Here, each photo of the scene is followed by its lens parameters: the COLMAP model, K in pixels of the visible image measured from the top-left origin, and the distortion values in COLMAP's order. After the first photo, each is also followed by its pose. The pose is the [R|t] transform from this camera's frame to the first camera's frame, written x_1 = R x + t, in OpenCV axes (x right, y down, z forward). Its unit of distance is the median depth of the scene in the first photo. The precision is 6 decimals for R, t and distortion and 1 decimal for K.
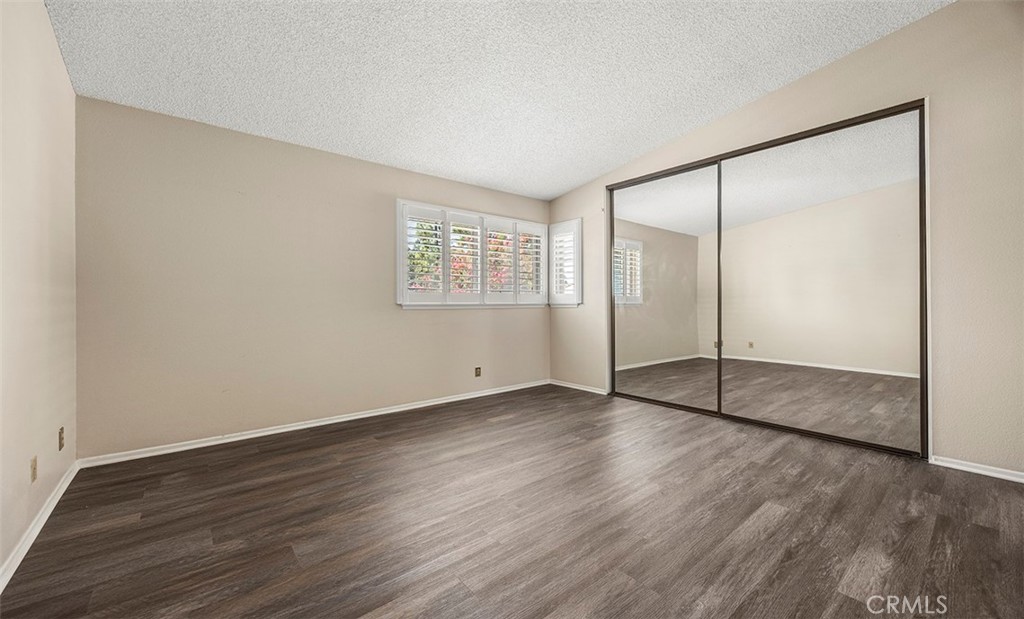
lens RADIAL K [[396.7, 0, 509.5], [0, 396.7, 305.6], [0, 0, 1]] dist [-0.000963, -0.000084]
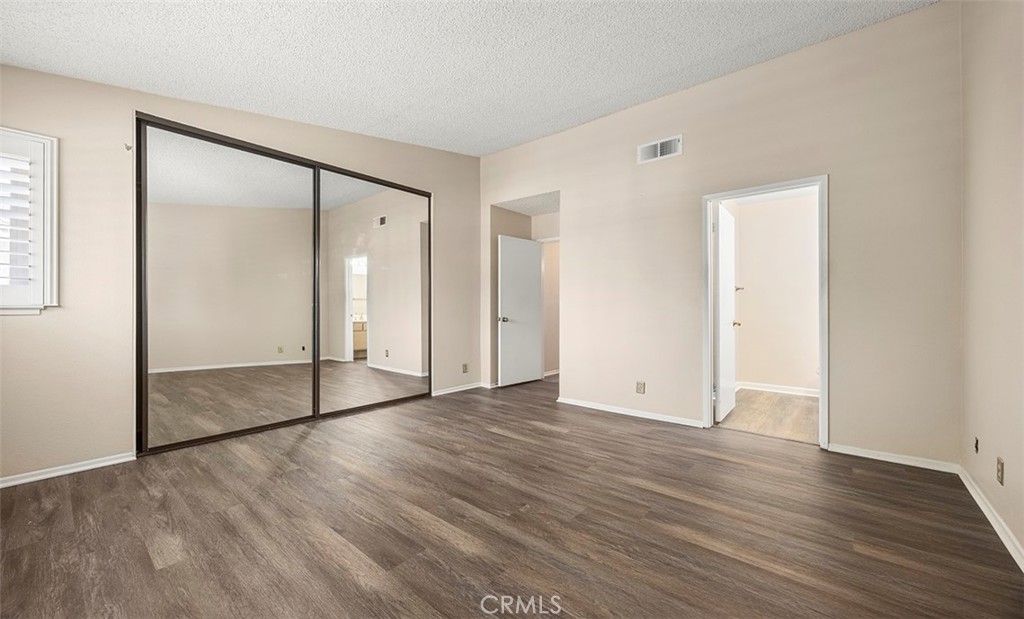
lens RADIAL K [[396.7, 0, 509.9], [0, 396.7, 307.7], [0, 0, 1]] dist [-0.000963, -0.000084]
pose [[-0.169587, 0.000020, 0.985515, -0.796264], [0.002518, 0.999997, 0.000413, -0.006024], [-0.985512, 0.002551, -0.169586, 0.976203]]
